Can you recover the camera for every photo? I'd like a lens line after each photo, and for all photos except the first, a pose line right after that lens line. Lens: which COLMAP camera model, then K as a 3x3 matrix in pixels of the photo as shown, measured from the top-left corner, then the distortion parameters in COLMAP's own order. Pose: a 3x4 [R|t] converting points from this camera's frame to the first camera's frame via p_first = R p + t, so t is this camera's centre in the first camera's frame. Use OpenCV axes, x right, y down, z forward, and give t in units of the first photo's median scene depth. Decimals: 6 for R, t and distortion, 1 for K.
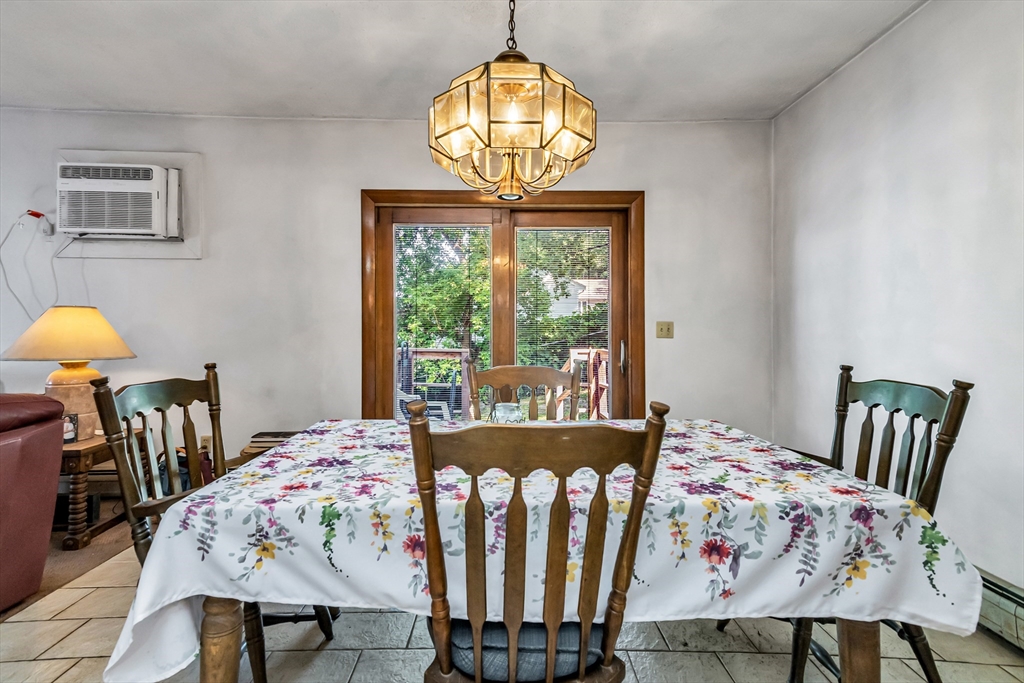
lens RADIAL K [[444.9, 0, 506.8], [0, 444.9, 326.2], [0, 0, 1]] dist [0.031932, 0.000198]
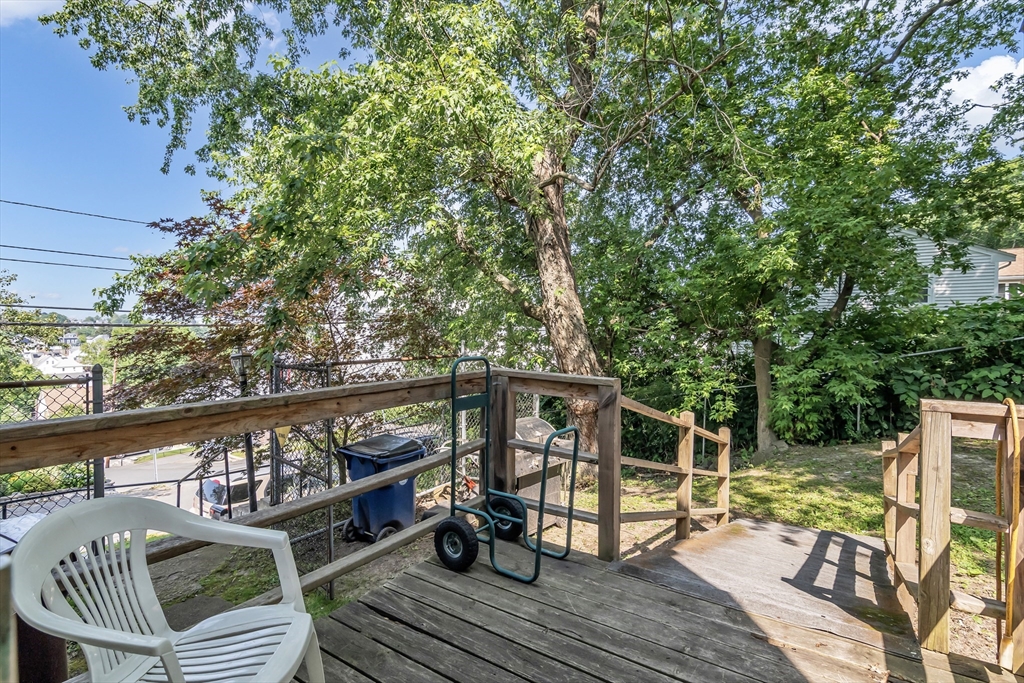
lens RADIAL K [[503.3, 0, 510.6], [0, 503.3, 331.3], [0, 0, 1]] dist [0.002476, 0.000430]
pose [[0.820271, 0.002630, -0.571970, 0.032791], [0.005359, 0.999910, 0.012283, -0.000116], [0.571951, -0.013140, 0.820183, 0.165098]]
